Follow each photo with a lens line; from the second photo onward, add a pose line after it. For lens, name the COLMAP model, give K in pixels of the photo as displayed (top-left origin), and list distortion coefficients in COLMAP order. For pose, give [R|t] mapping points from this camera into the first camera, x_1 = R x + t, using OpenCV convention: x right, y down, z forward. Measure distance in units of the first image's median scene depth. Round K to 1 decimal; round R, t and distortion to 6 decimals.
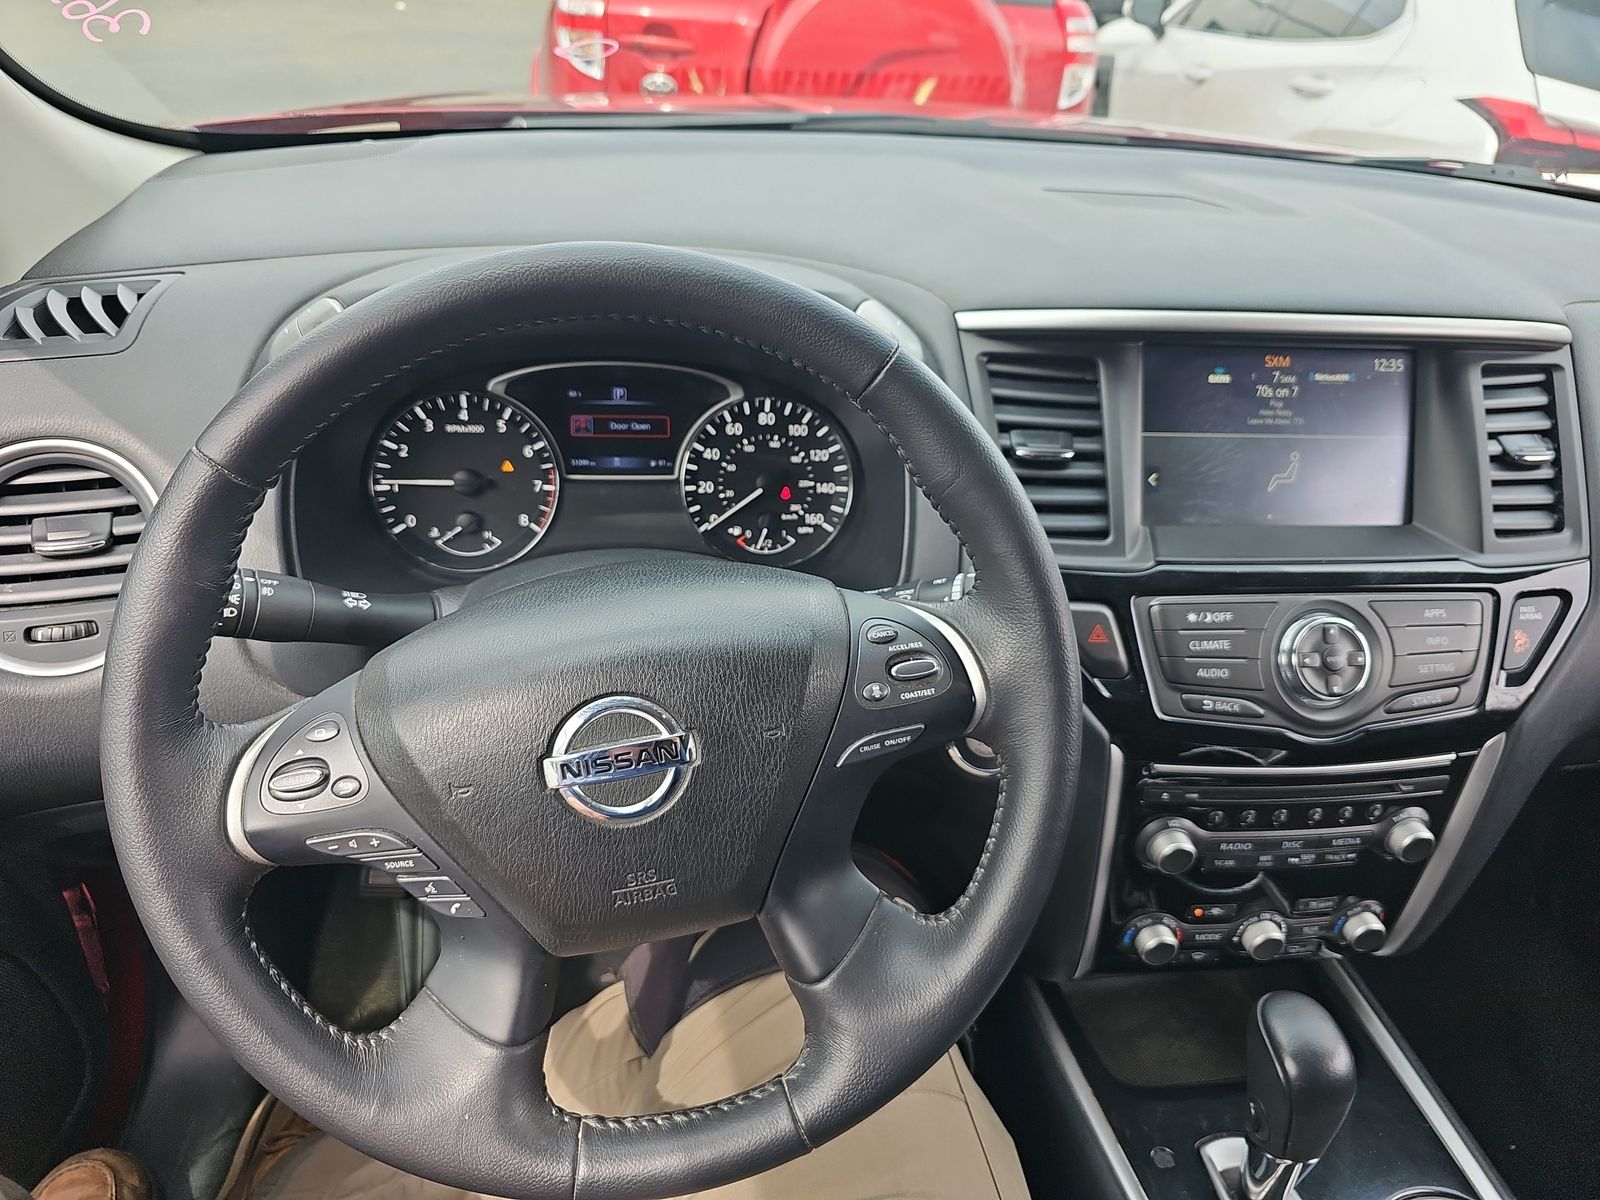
lens RADIAL K [[1094.4, 0, 797.7], [0, 1094.4, 596.5], [0, 0, 1]] dist [0.030537, -0.039428]
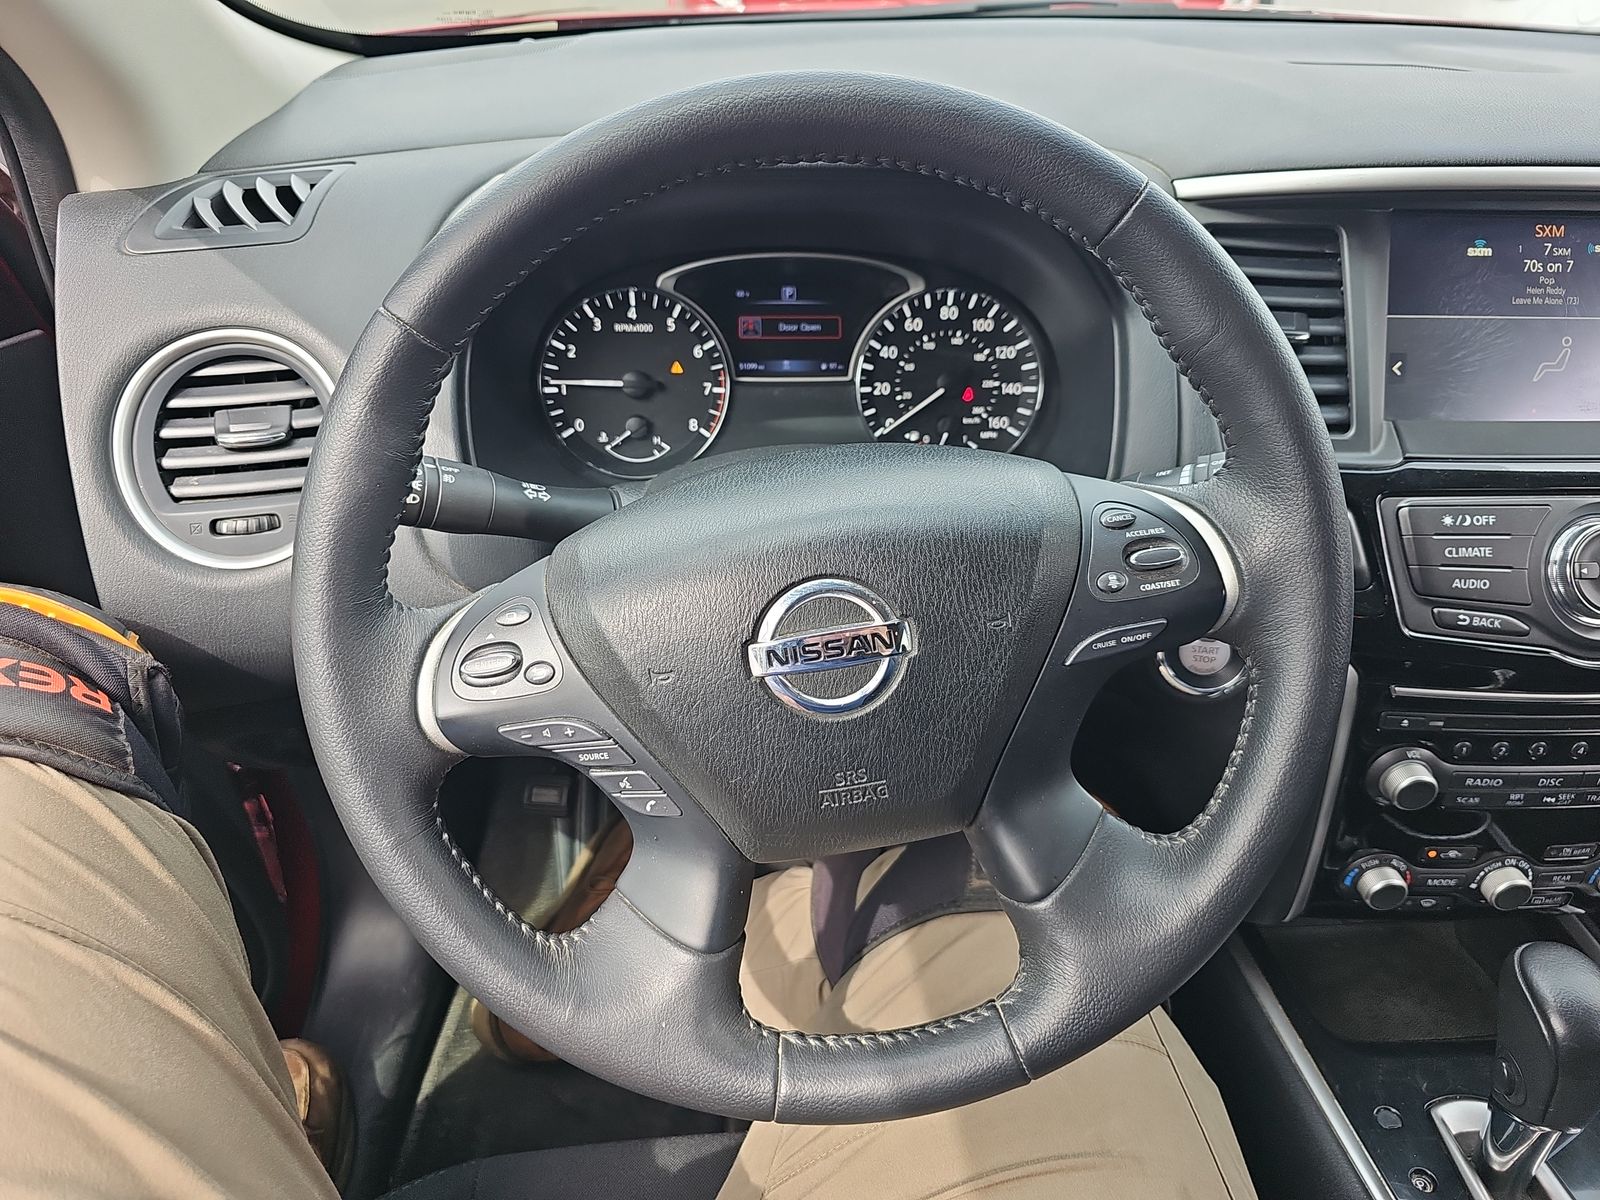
lens RADIAL K [[1095.0, 0, 800.0], [0, 1095.0, 600.0], [0, 0, 1]] dist [0.033732, -0.039688]
pose [[0.993642, 0.010188, -0.112126, -0.051968], [-0.004868, 0.998854, 0.047617, 0.040222], [0.112482, -0.046768, 0.992552, 0.058997]]
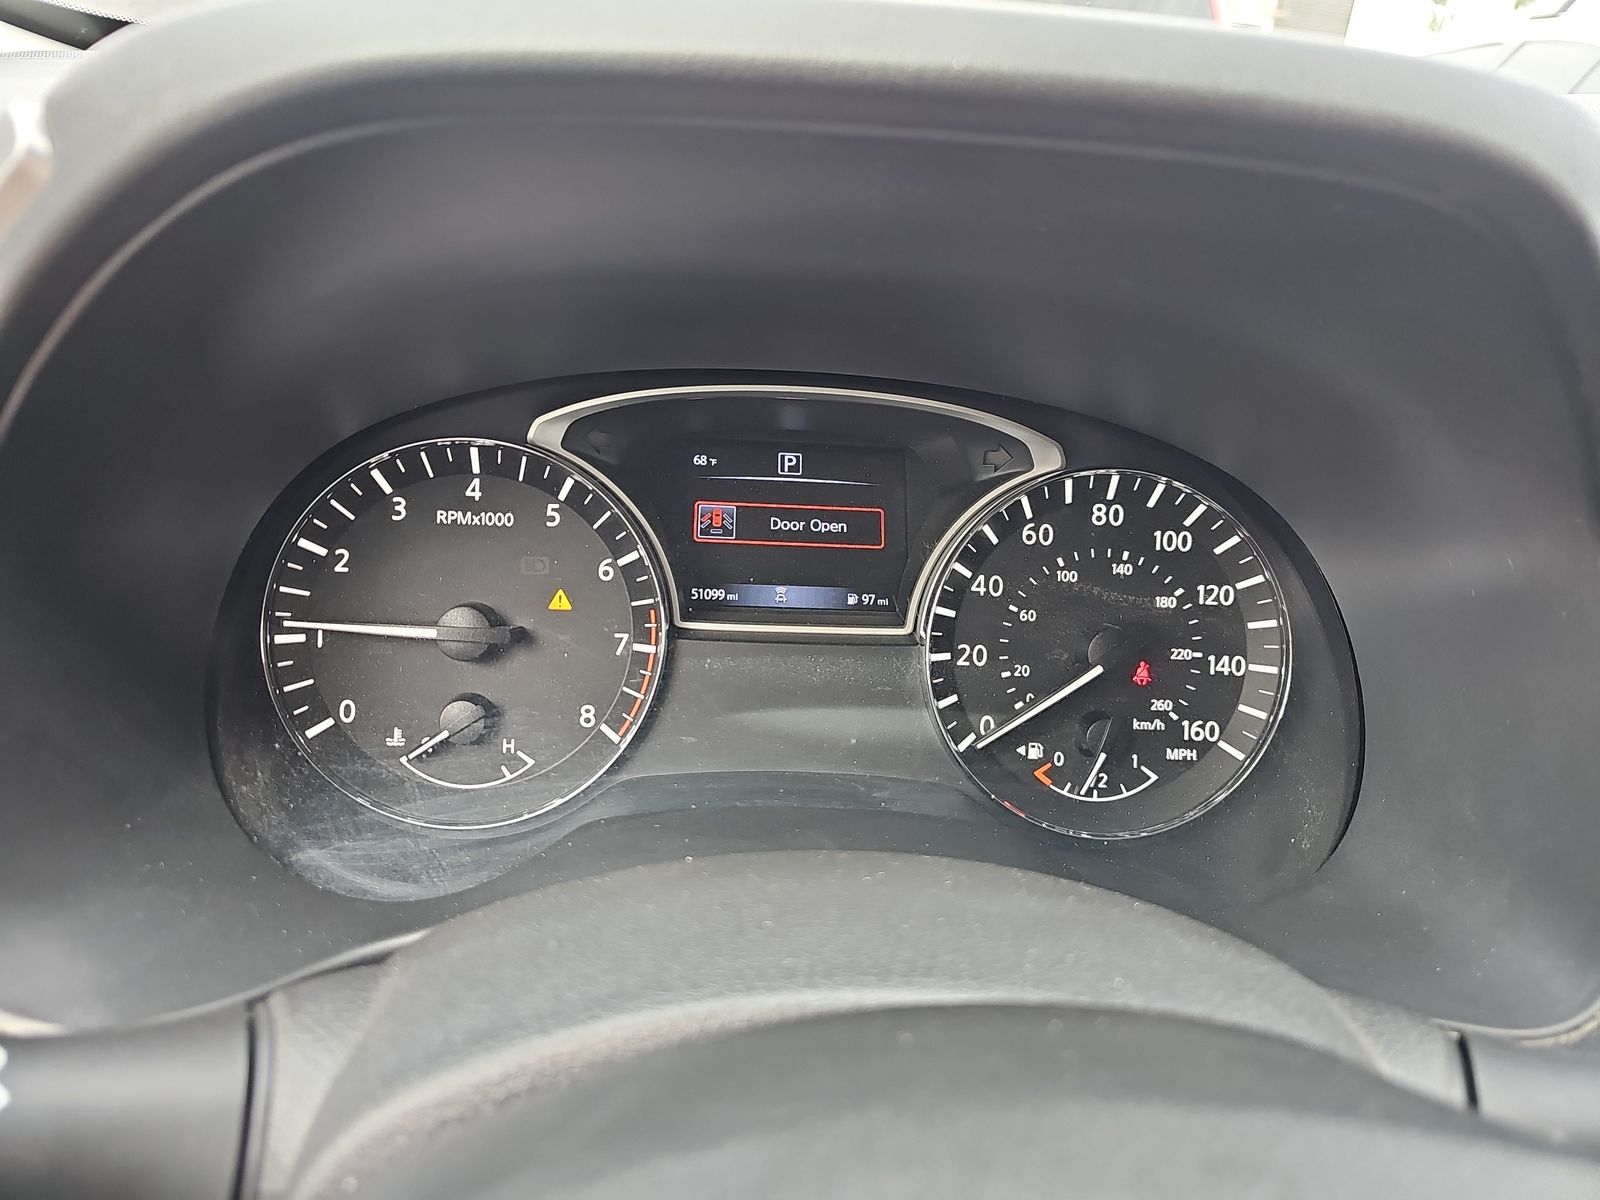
lens RADIAL K [[1095.0, 0, 800.0], [0, 1095.0, 600.0], [0, 0, 1]] dist [0.033732, -0.039688]
pose [[0.995881, 0.032690, -0.084577, -0.131418], [-0.041258, 0.993966, -0.101630, -0.080469], [0.080744, 0.104701, 0.991221, 0.582073]]
